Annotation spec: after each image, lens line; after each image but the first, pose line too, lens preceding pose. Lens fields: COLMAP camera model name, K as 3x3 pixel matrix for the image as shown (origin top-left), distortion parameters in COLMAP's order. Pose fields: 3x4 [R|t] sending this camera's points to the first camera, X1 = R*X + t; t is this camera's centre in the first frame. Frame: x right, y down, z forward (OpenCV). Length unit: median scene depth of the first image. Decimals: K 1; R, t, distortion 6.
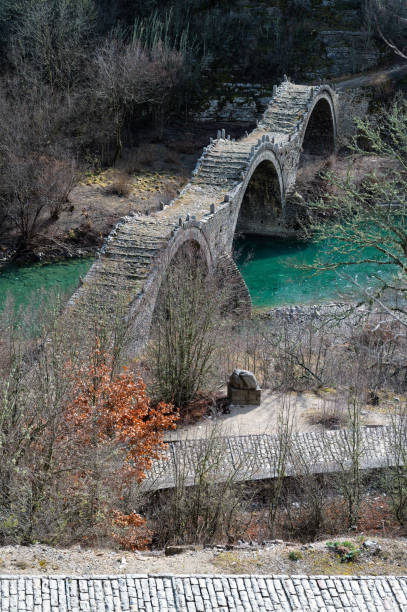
lens RADIAL K [[1210.1, 0, 203.5], [0, 1210.1, 306.0], [0, 0, 1]] dist [0.027662, 0.143494]
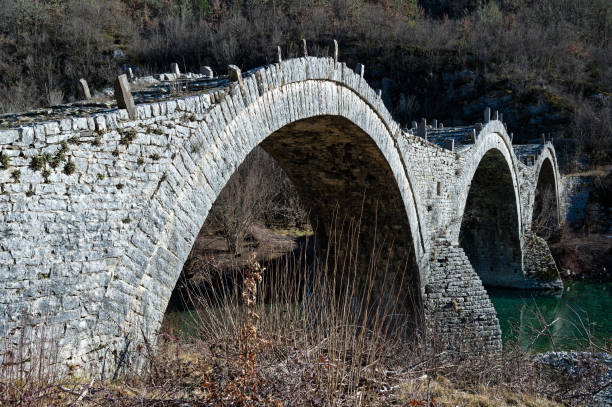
lens RADIAL K [[610.8, 0, 306.0], [0, 610.8, 203.5], [0, 0, 1]] dist [0.013180, 0.014493]
pose [[0.980587, -0.000275, -0.196084, 0.009052], [-0.066848, 0.939624, -0.335615, 0.035469], [0.184338, 0.342208, 0.921365, 0.681044]]
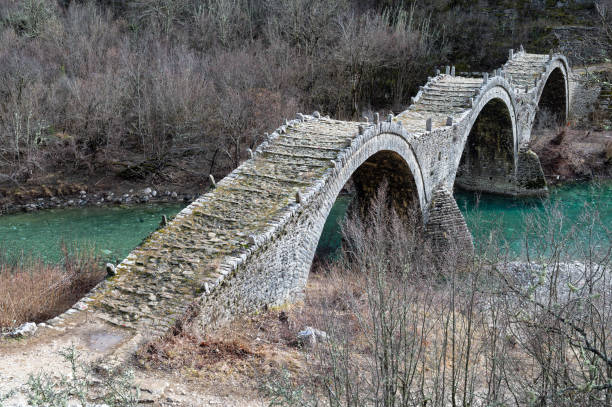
lens RADIAL K [[728.7, 0, 306.0], [0, 728.7, 203.5], [0, 0, 1]] dist [0.019443, 0.021022]
pose [[0.979091, 0.057383, -0.195161, 0.021820], [-0.078107, 0.991896, -0.100206, 0.020598], [0.187829, 0.113355, 0.975639, 0.476877]]
